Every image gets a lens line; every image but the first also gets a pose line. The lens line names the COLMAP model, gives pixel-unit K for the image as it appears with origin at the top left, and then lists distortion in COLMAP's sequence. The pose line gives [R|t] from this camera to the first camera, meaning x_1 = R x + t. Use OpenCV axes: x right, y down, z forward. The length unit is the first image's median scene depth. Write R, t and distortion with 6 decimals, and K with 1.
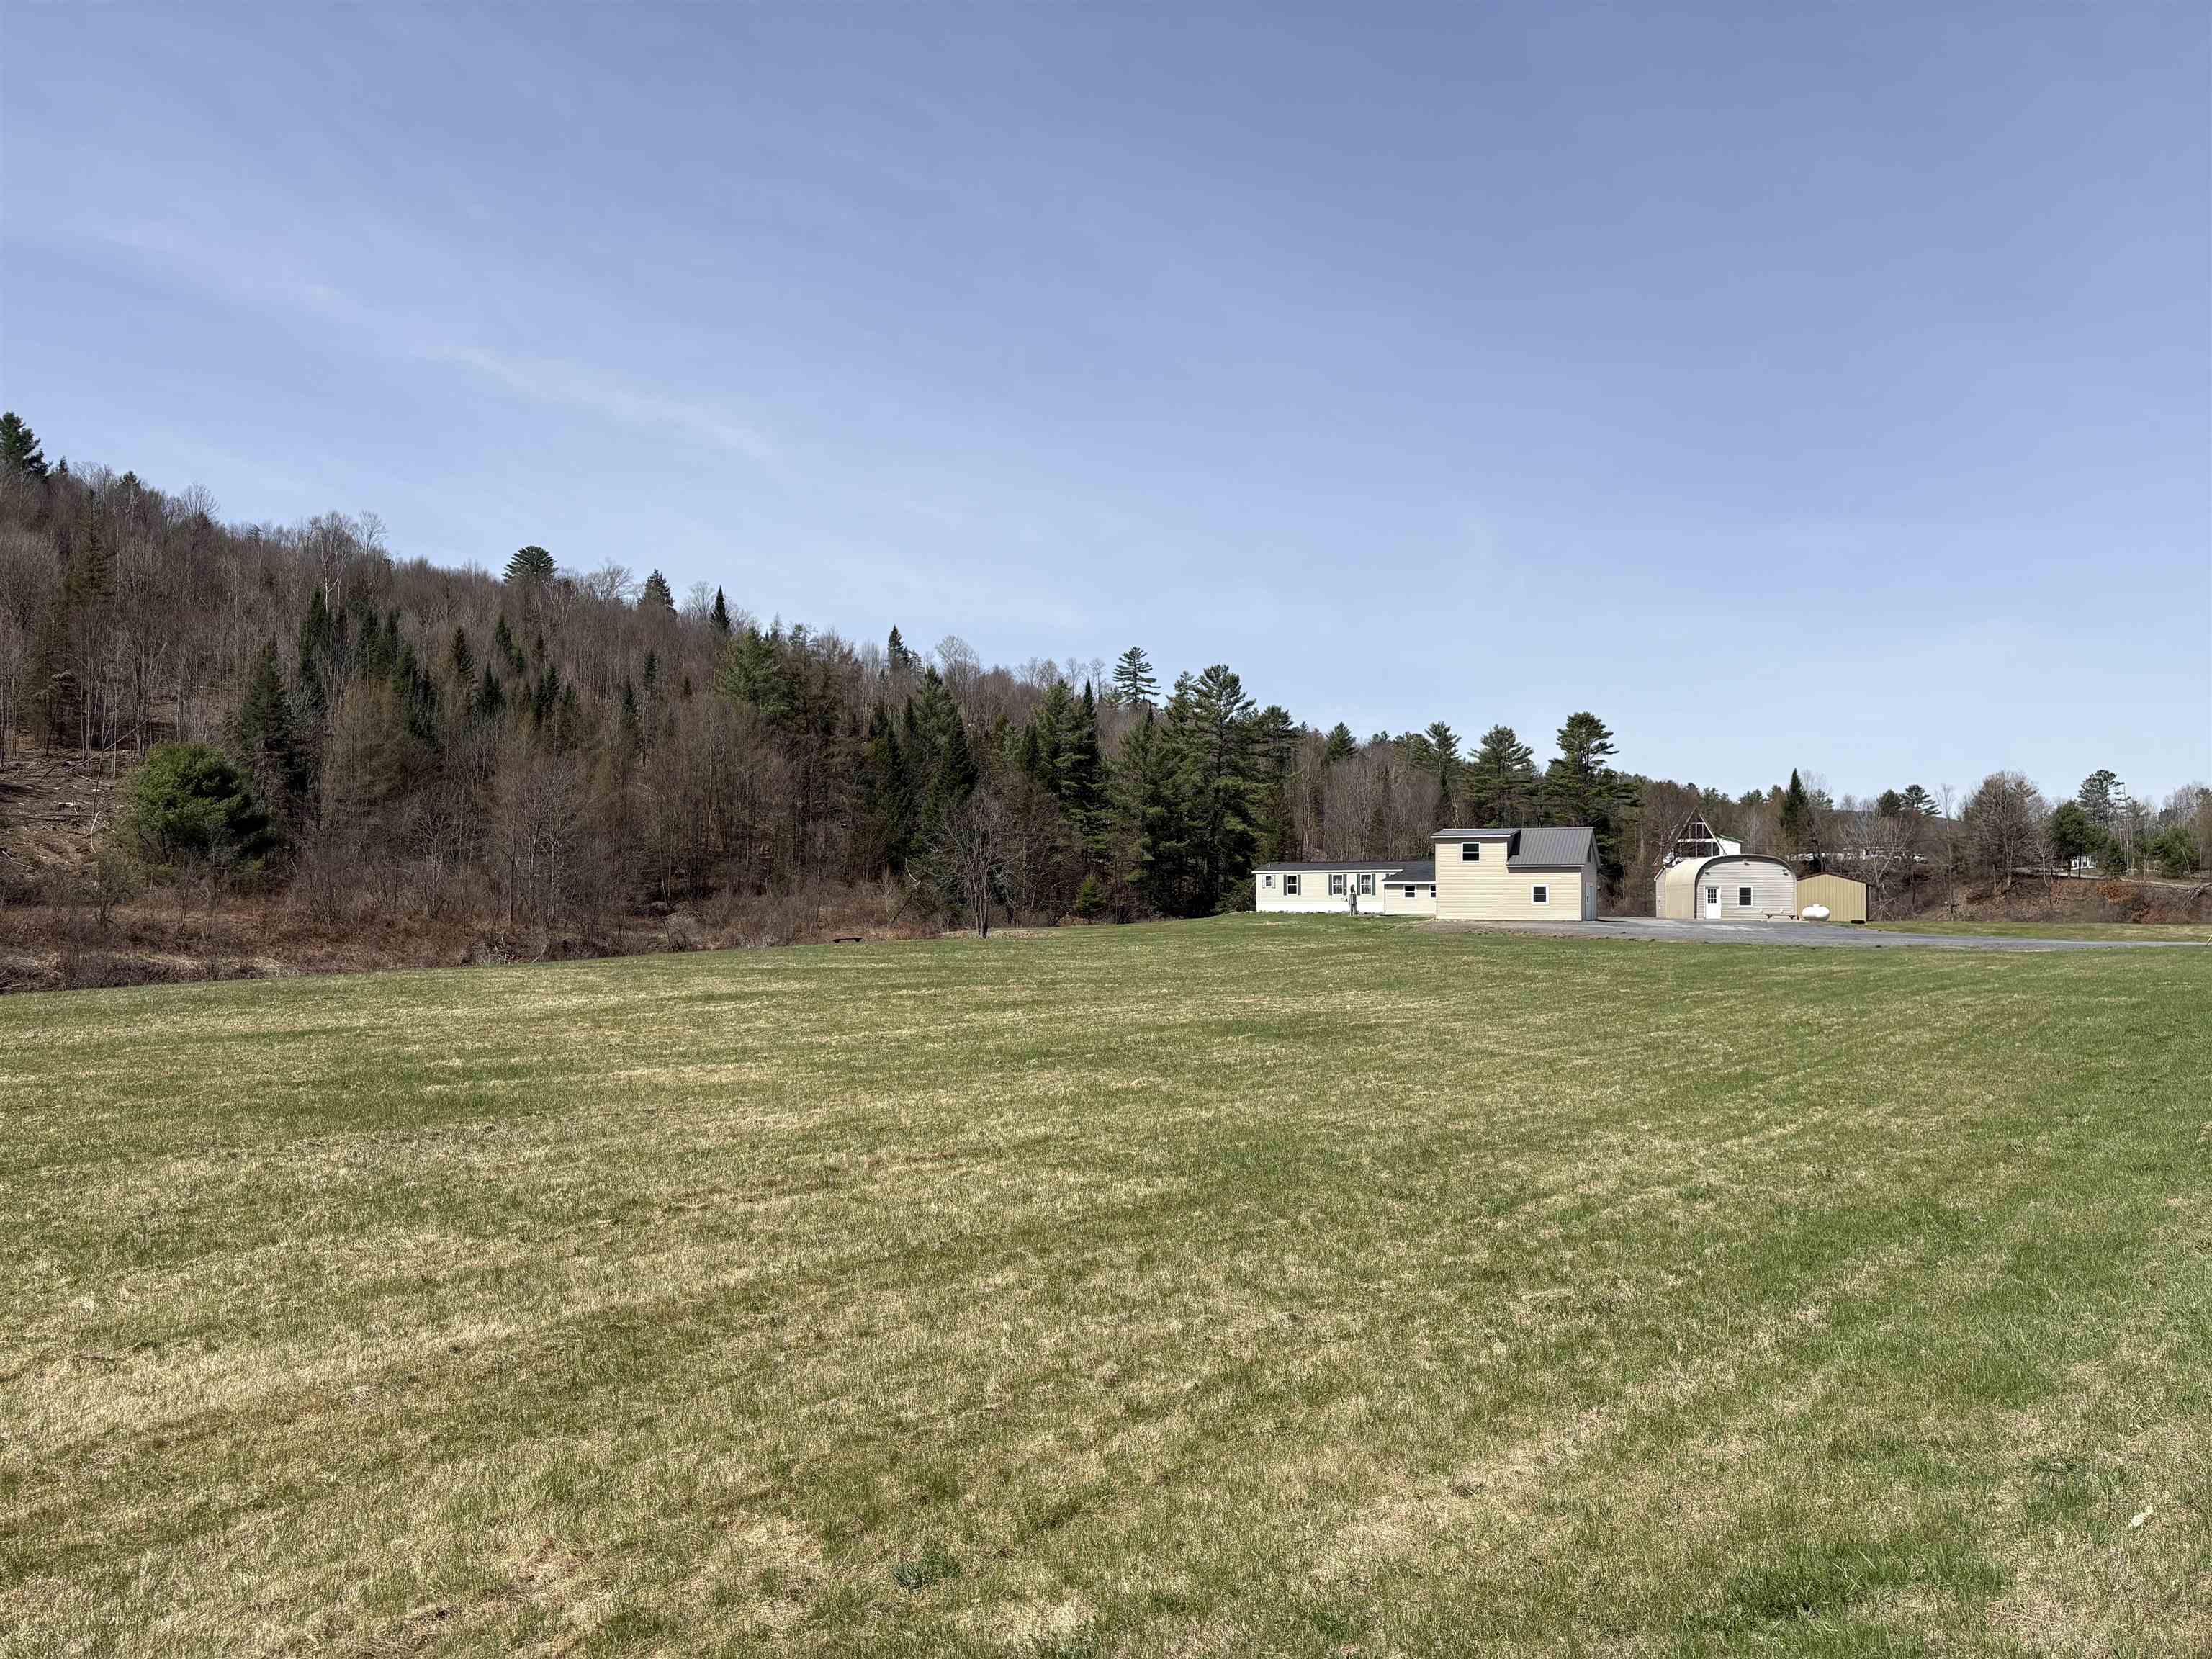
lens RADIAL K [[1650.0, 0, 1106.0], [0, 1650.0, 829.5], [0, 0, 1]] dist [0.028949, 0.003327]
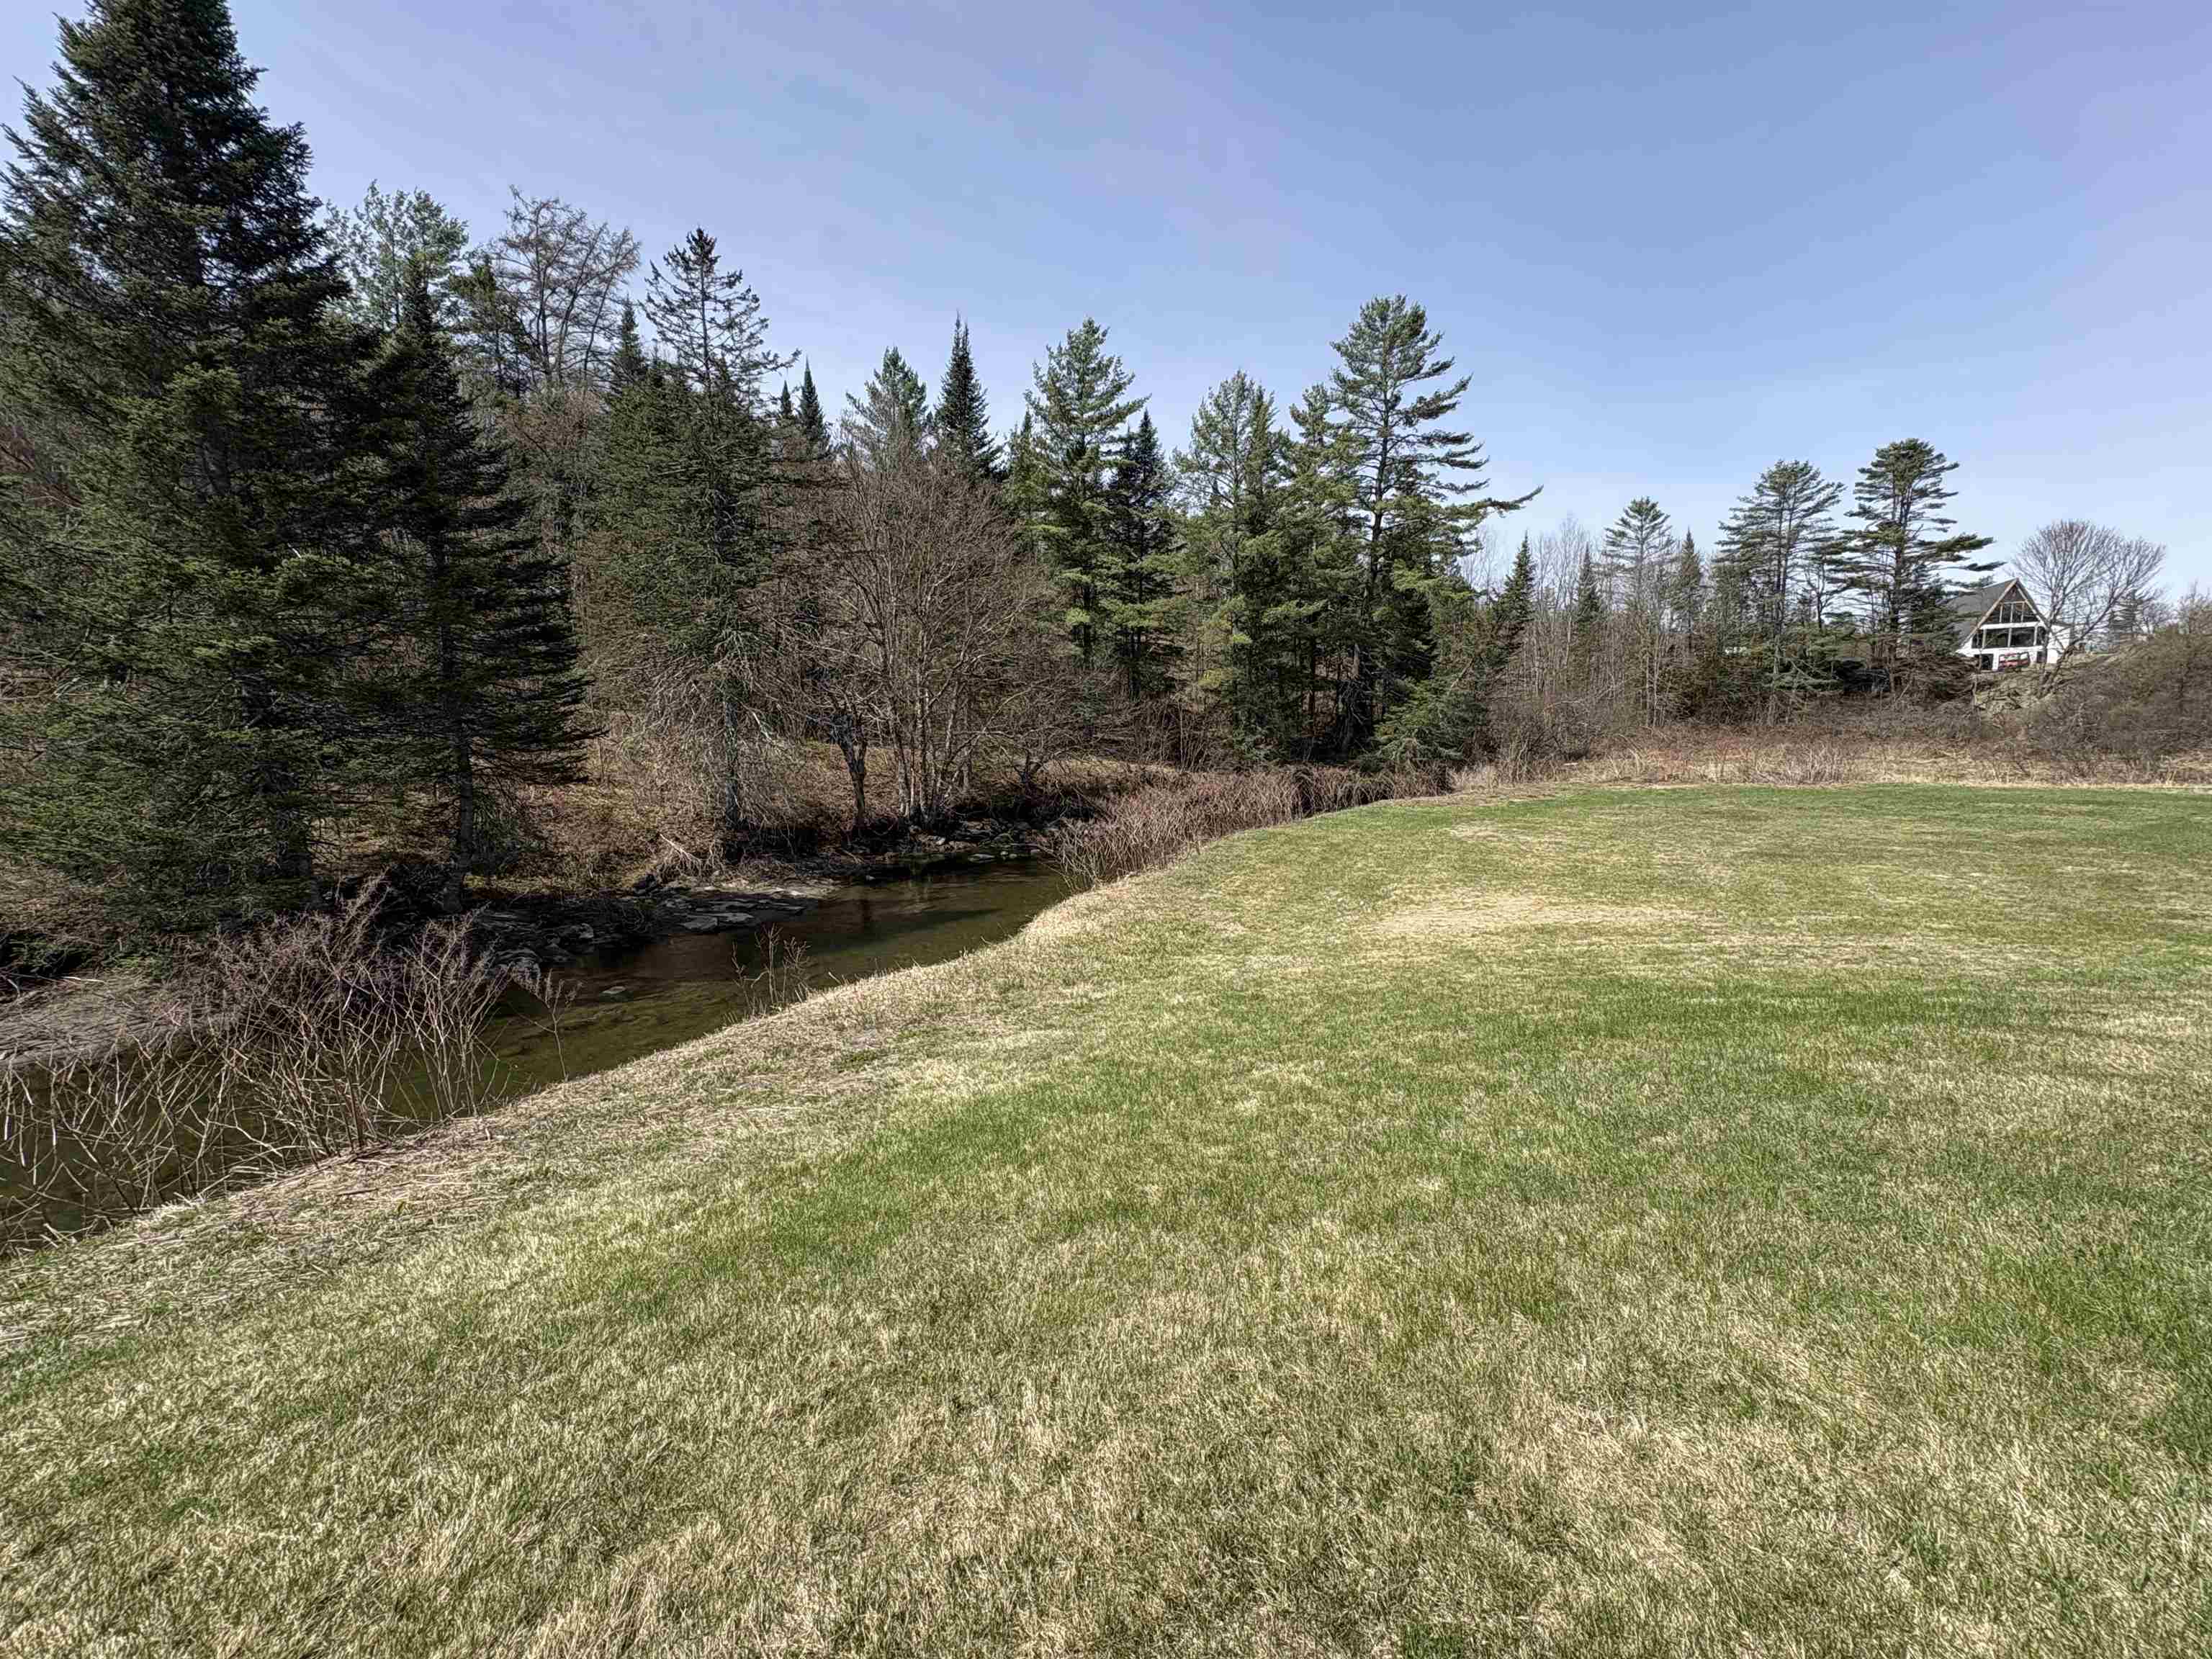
lens RADIAL K [[862.7, 0, 1106.0], [0, 862.7, 829.5], [0, 0, 1]] dist [0.000522, -0.000079]
pose [[0.976812, 0.001163, -0.214094, 0.041389], [0.035280, 0.985440, 0.166321, 0.028647], [0.211170, -0.170017, 0.962549, 0.726113]]
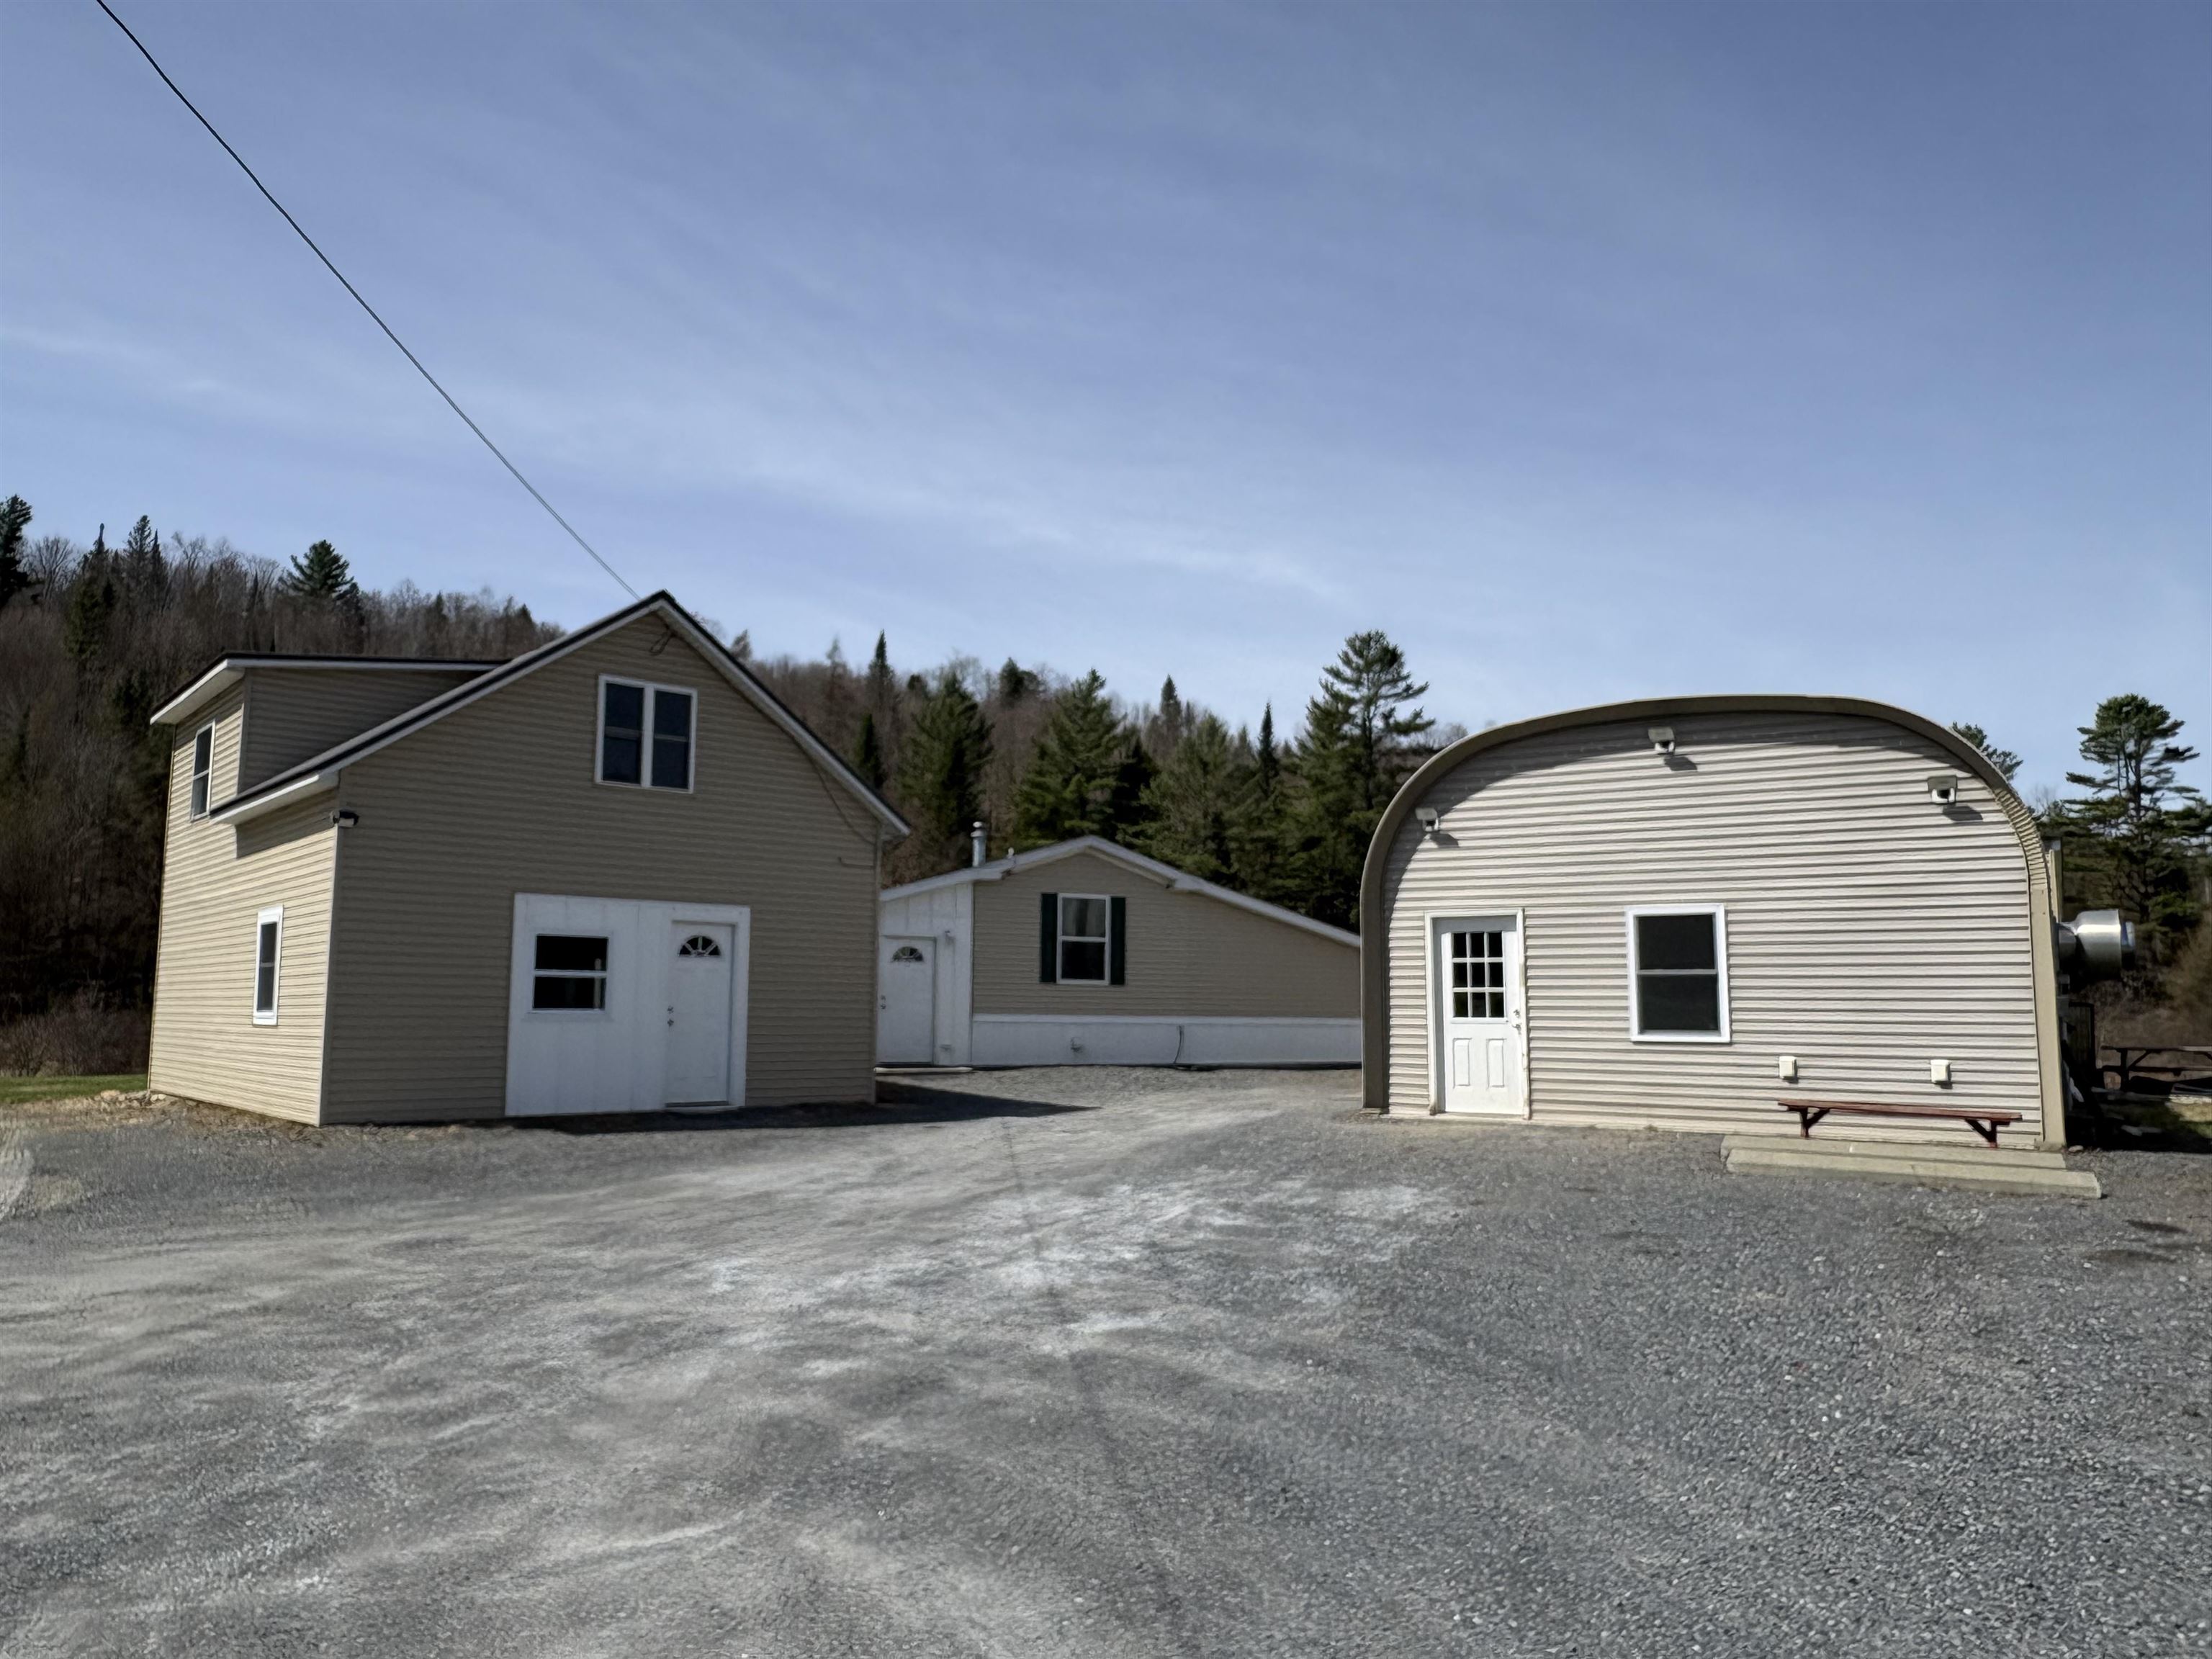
lens RADIAL K [[1499.9, 0, 1106.0], [0, 1499.9, 829.5], [0, 0, 1]] dist [0.005009, -0.023327]
pose [[0.911782, -0.047749, -0.407889, 0.229717], [0.015458, 0.996504, -0.082099, 0.021955], [0.410384, 0.068551, 0.909333, 0.496860]]
